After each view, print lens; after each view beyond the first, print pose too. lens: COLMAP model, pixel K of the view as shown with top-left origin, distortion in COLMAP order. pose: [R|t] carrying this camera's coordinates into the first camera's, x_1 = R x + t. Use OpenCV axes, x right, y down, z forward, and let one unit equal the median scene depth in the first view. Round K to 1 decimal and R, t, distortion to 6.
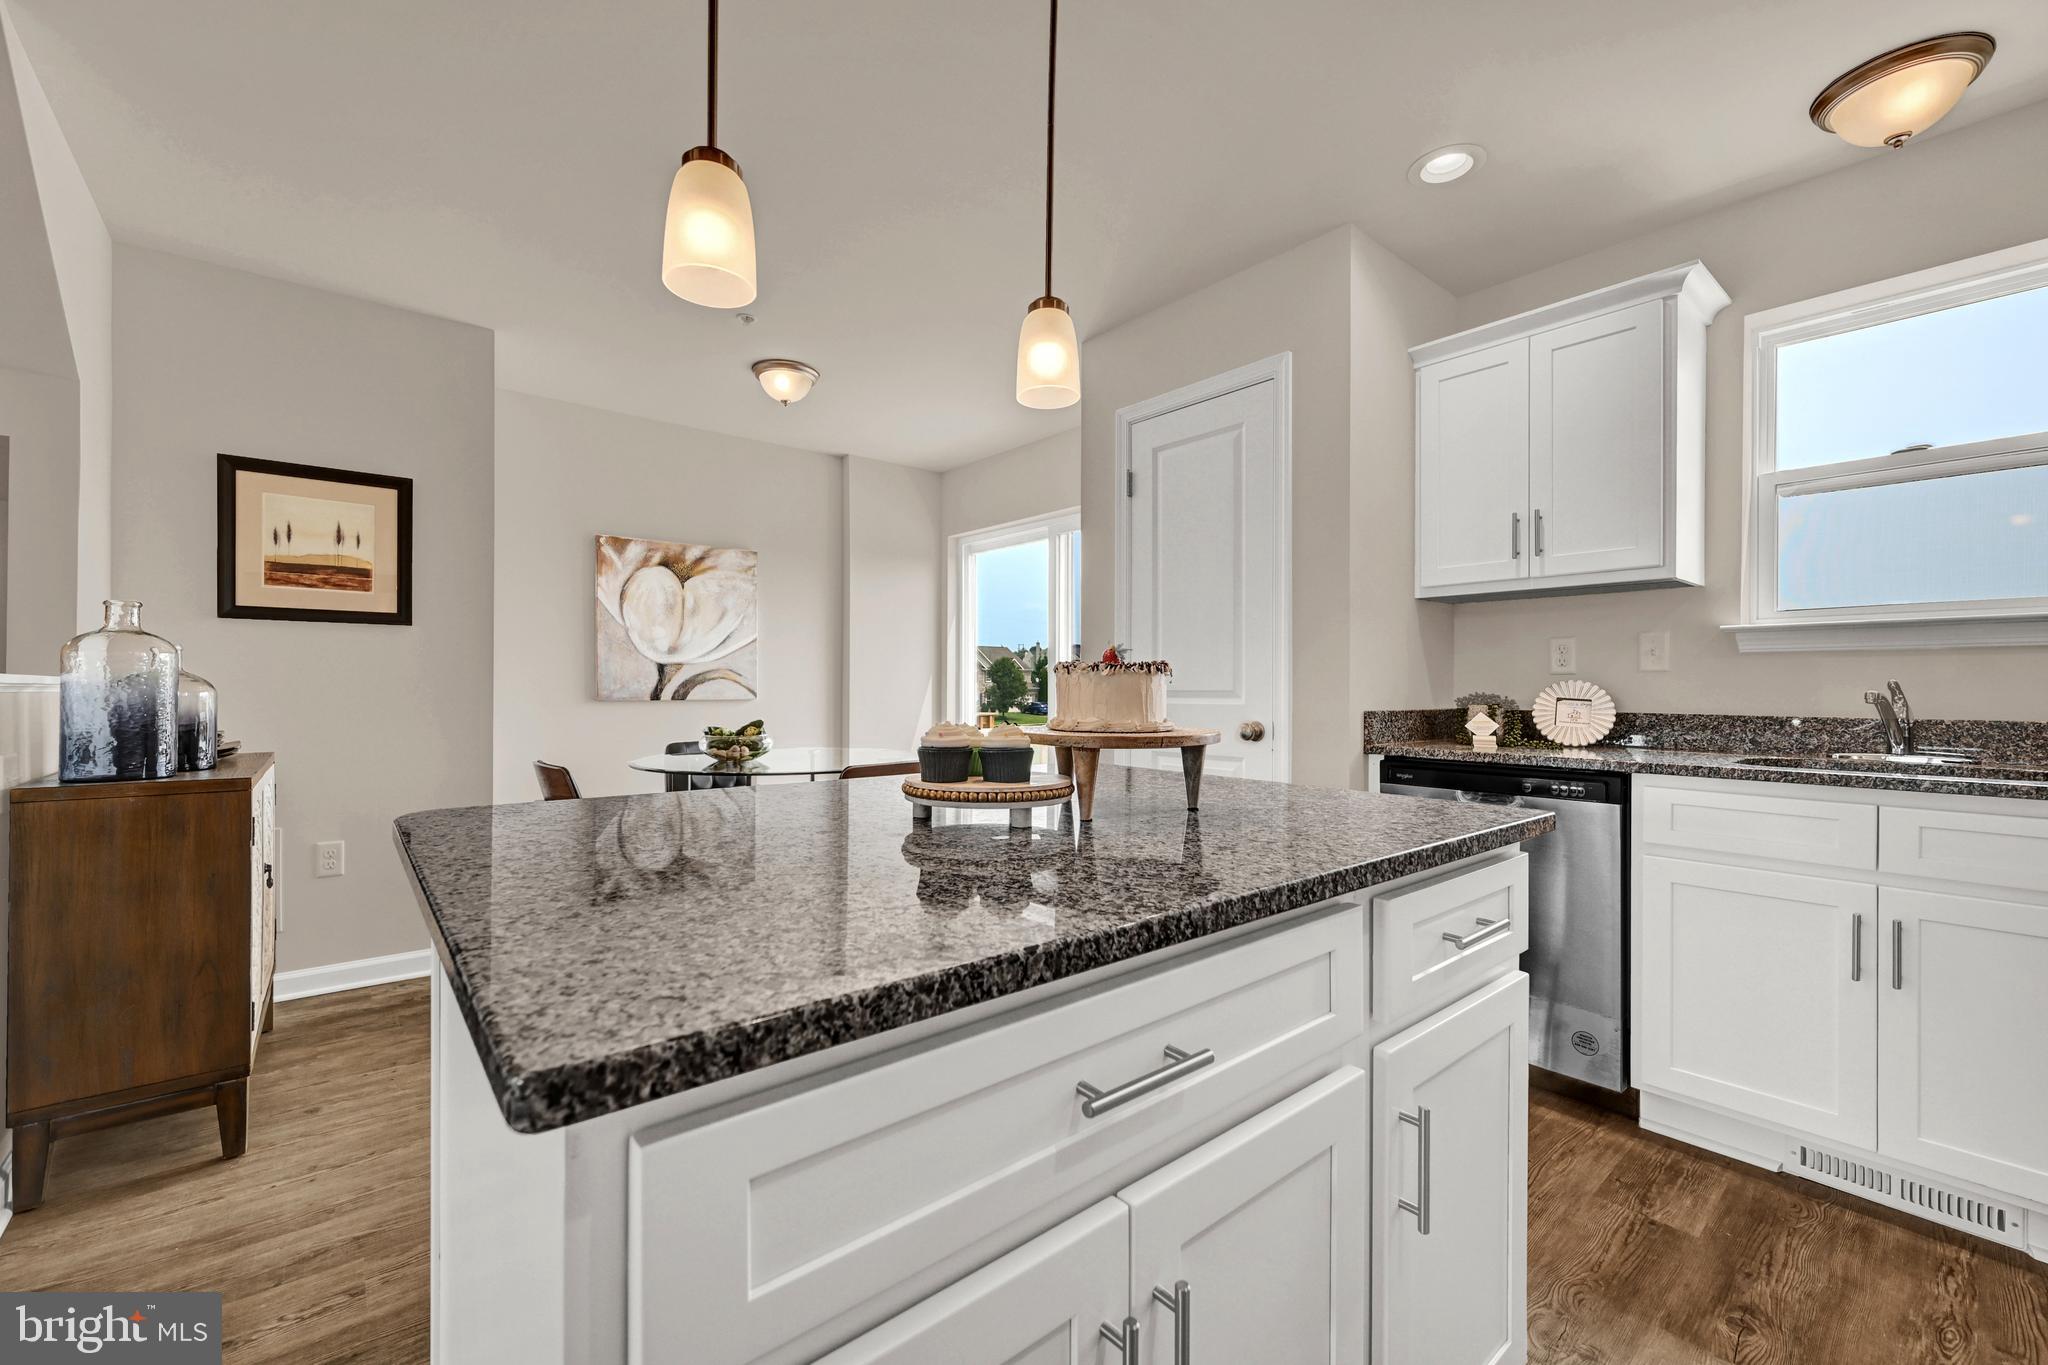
lens RADIAL K [[827.9, 0, 1013.2], [0, 827.9, 689.1], [0, 0, 1]] dist [-0.004726, -0.000510]
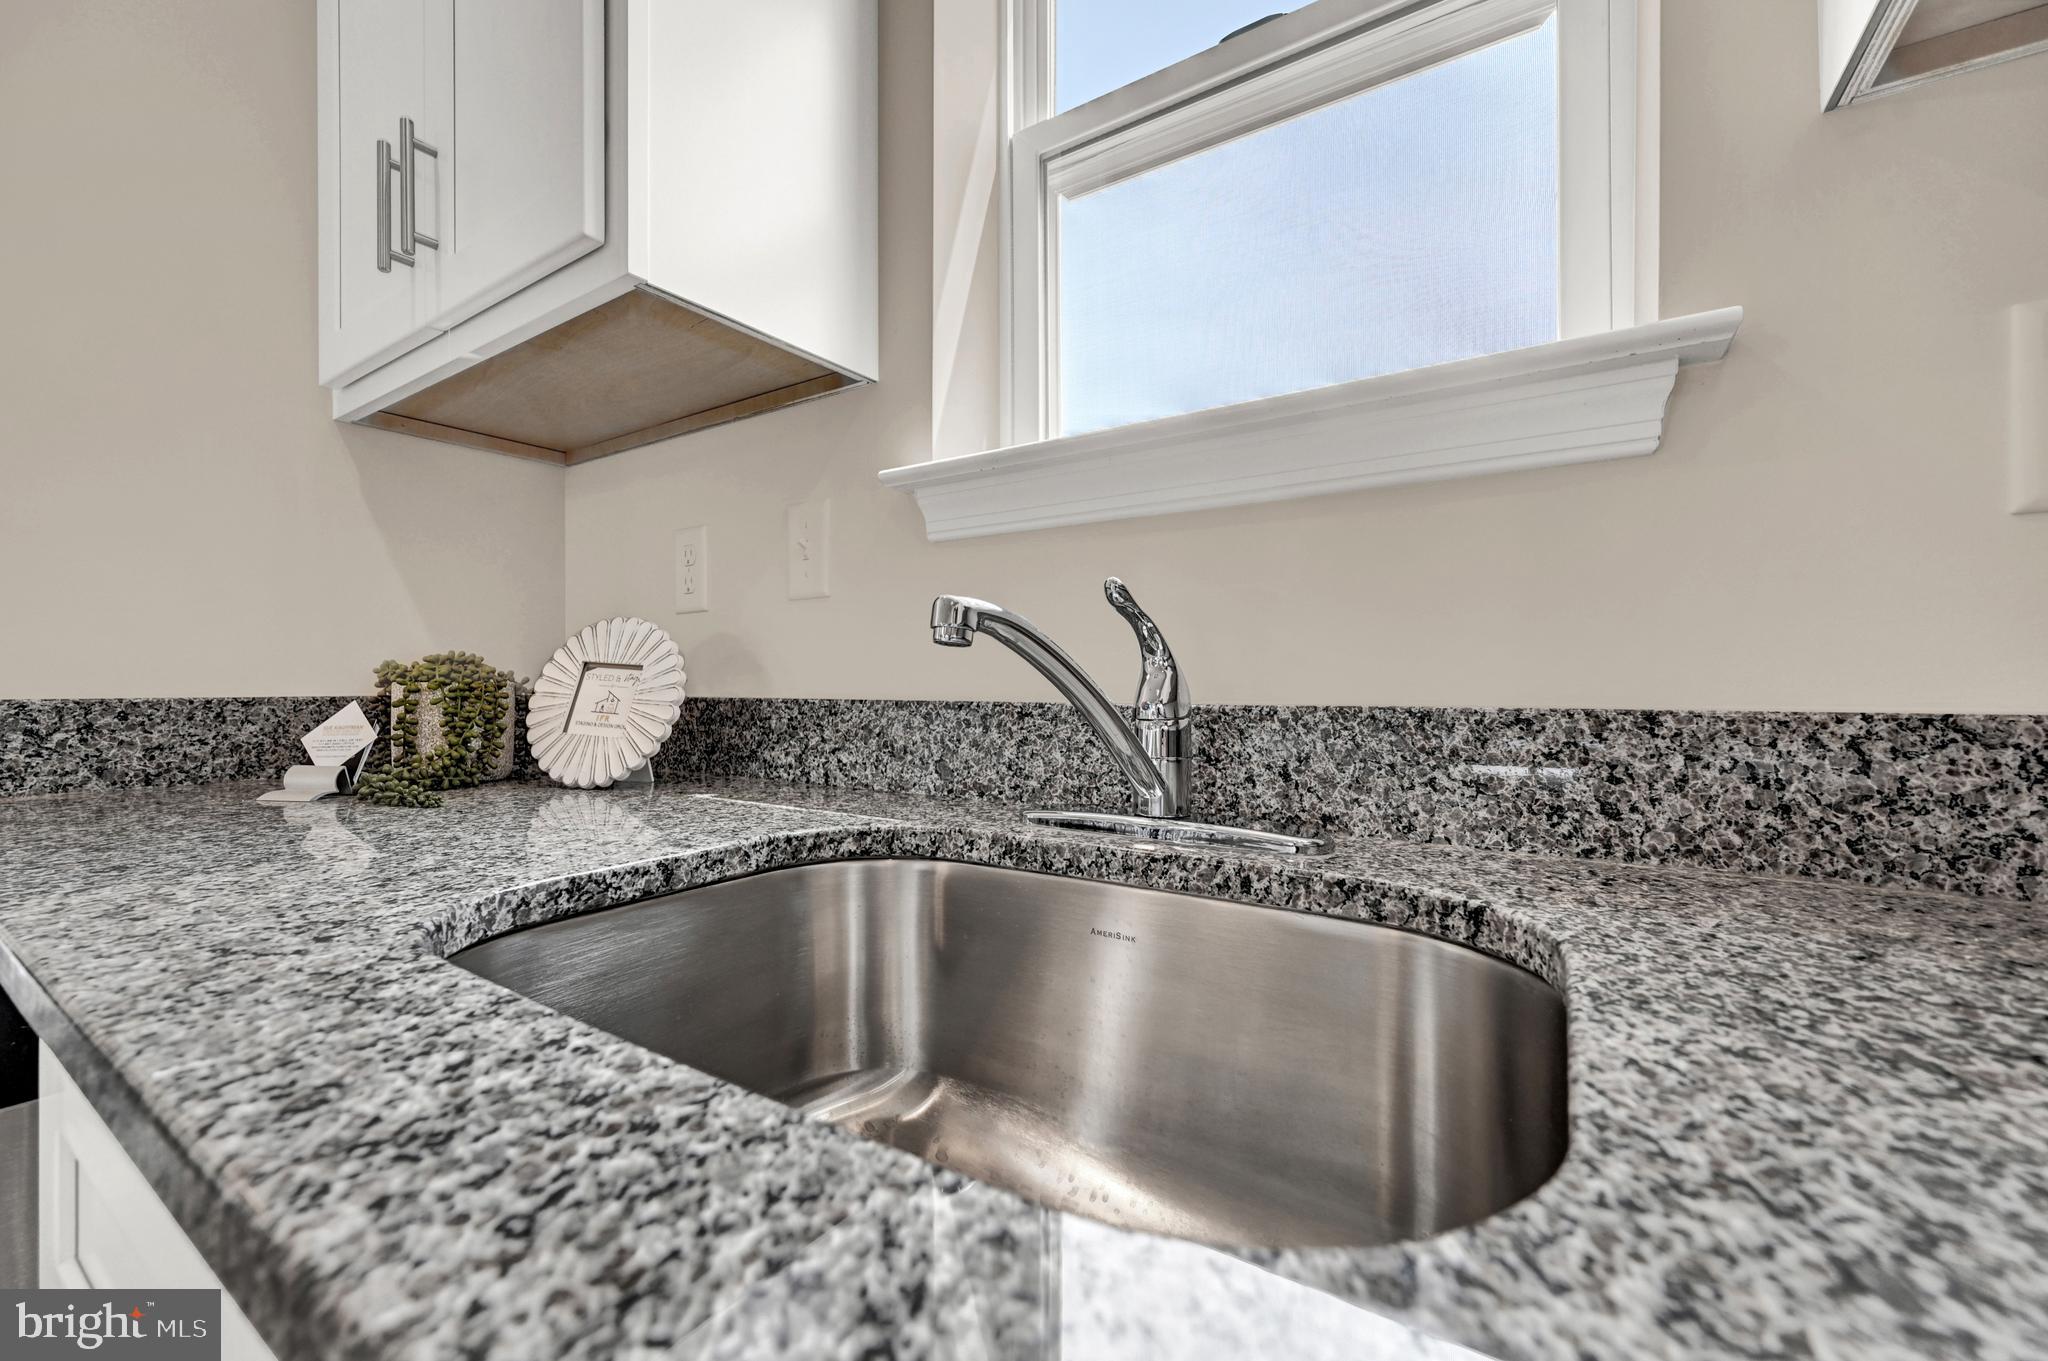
lens RADIAL K [[826.0, 0, 1019.9], [0, 826.0, 685.8], [0, 0, 1]] dist [-0.001403, 0.000339]
pose [[0.958718, -0.006916, 0.284273, 0.778998], [0.006769, 0.999976, 0.001500, 0.023991], [-0.284277, 0.000486, 0.958742, 0.592055]]
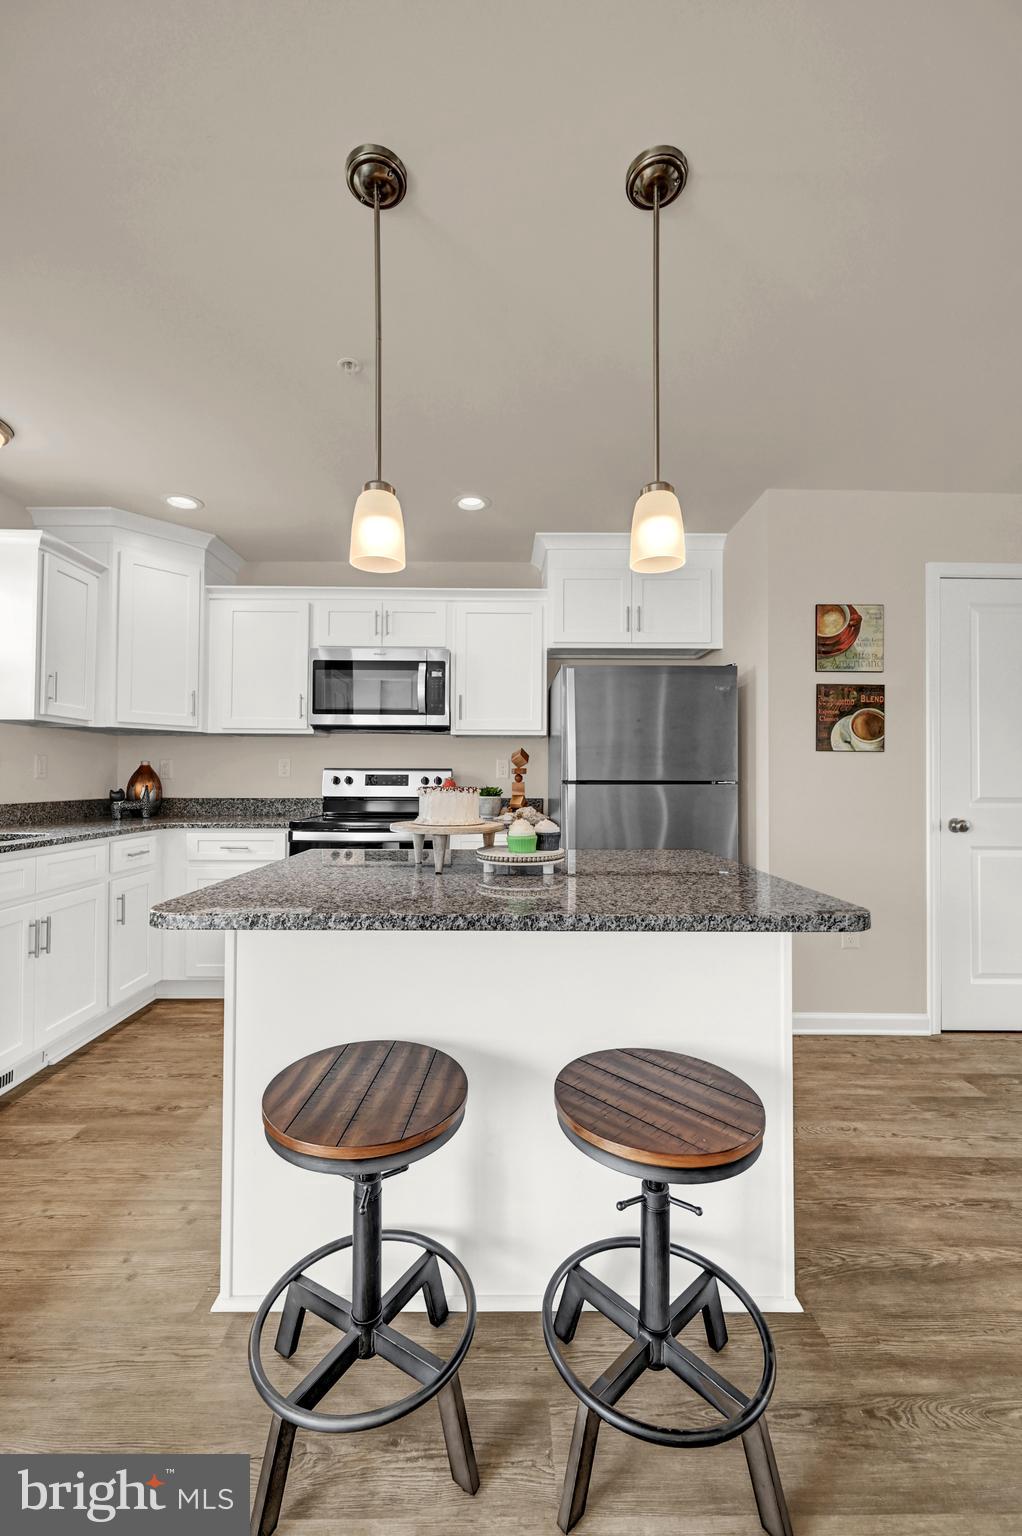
lens RADIAL K [[619.5, 0, 502.2], [0, 619.5, 765.5], [0, 0, 1]] dist [-0.001403, 0.000339]
pose [[-0.771954, 0.004495, 0.635663, -0.410407], [-0.006348, 0.999871, -0.014778, -0.030694], [-0.635647, -0.015443, -0.771825, 0.967520]]
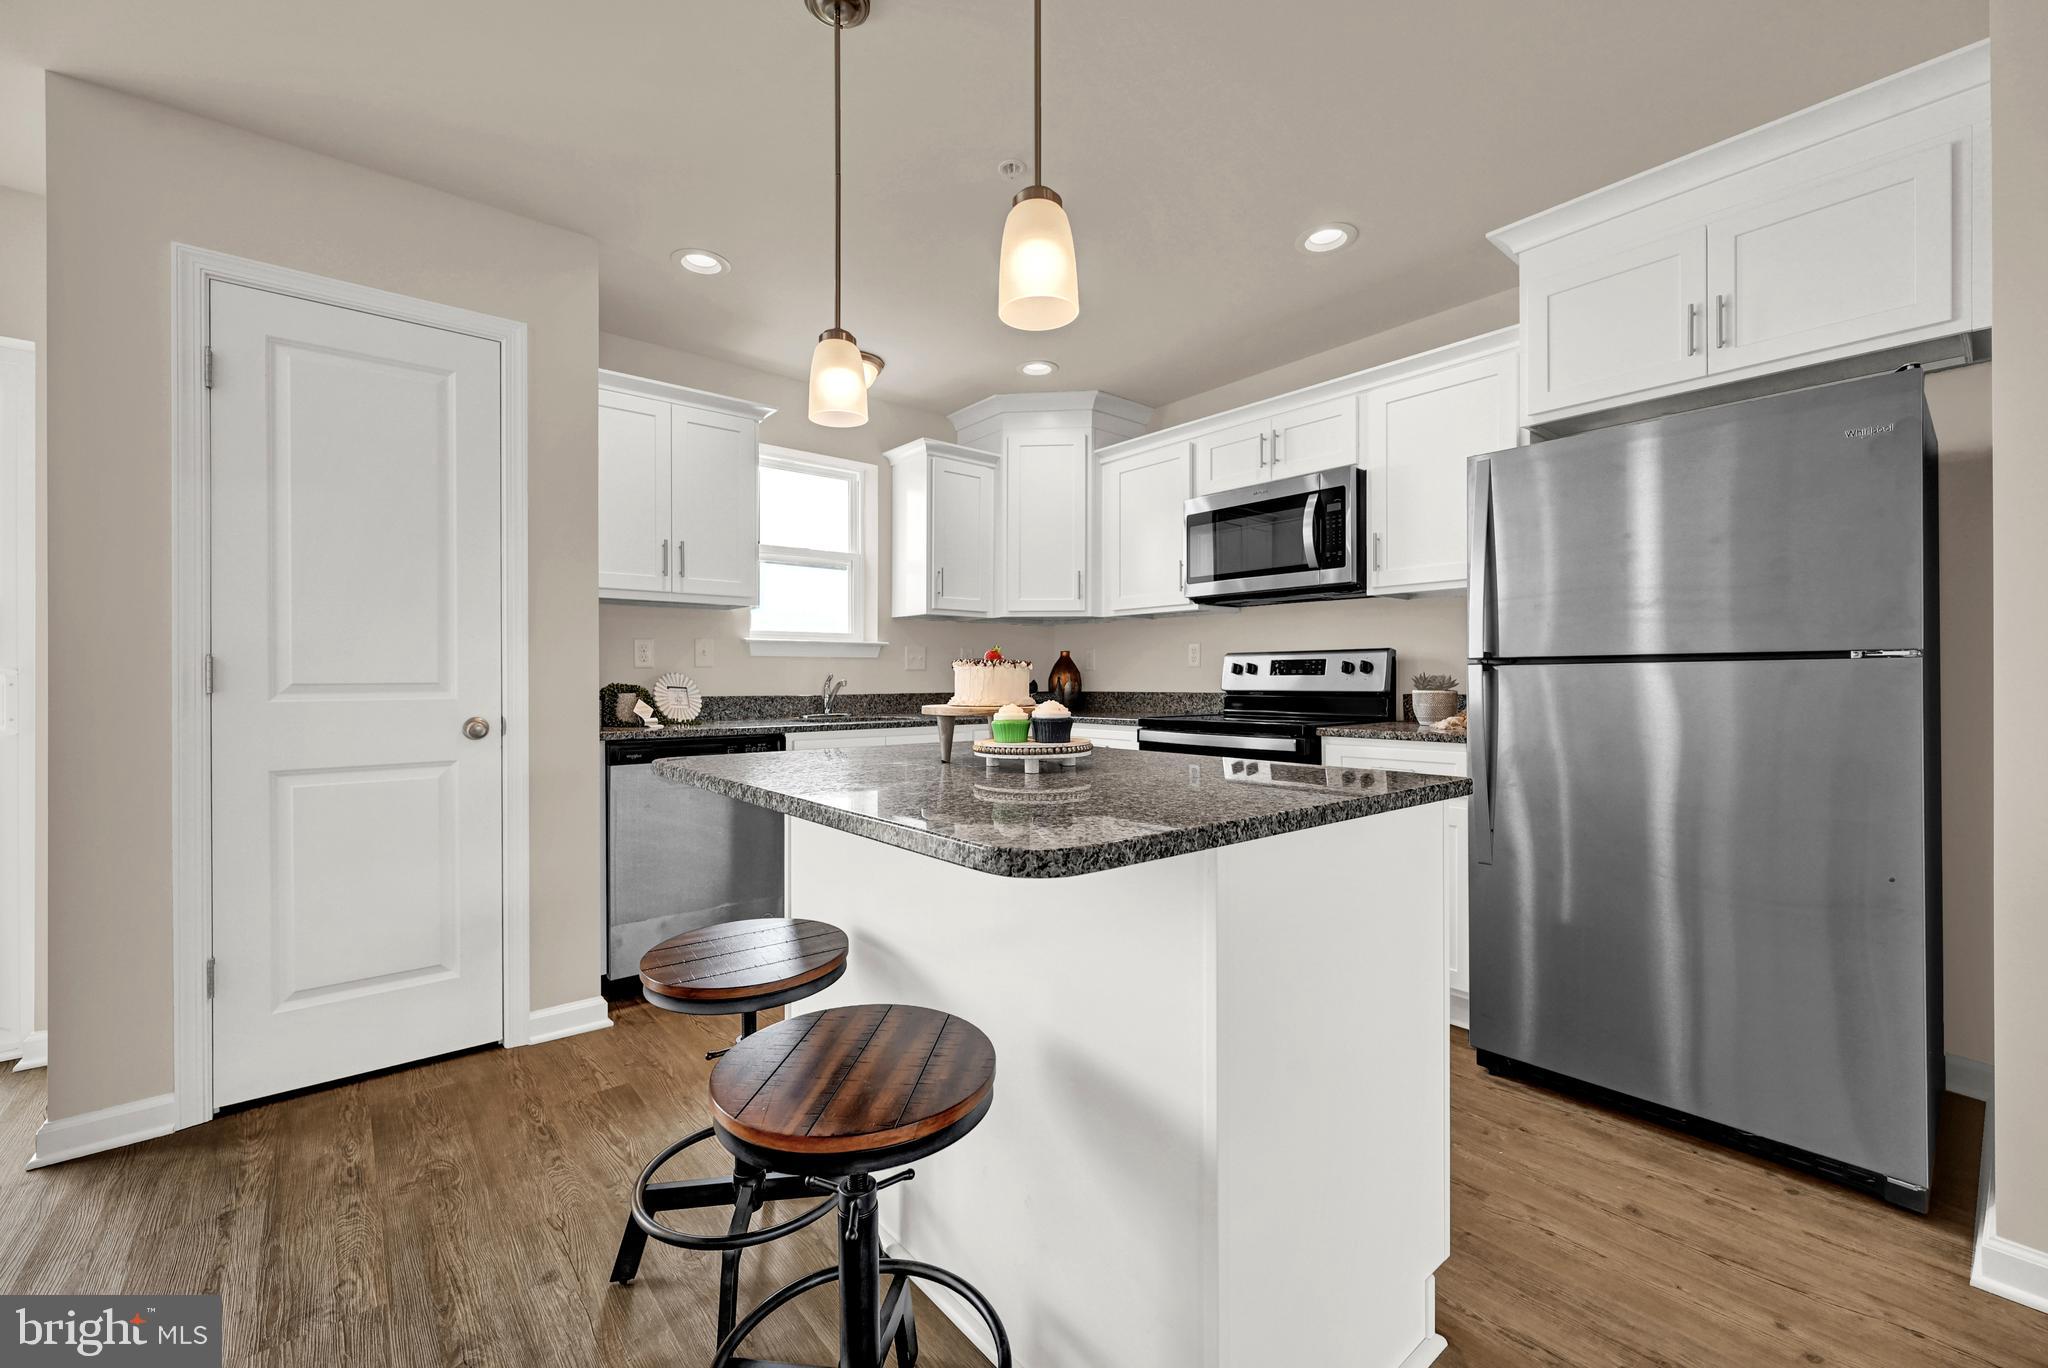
lens RADIAL K [[827.9, 0, 1027.3], [0, 827.9, 663.1], [0, 0, 1]] dist [-0.004726, -0.000510]
pose [[0.000646, 0.013730, 0.999906, -0.654040], [0.004354, 0.999896, -0.013732, -0.005752], [-0.999990, 0.004362, 0.000587, 0.457337]]
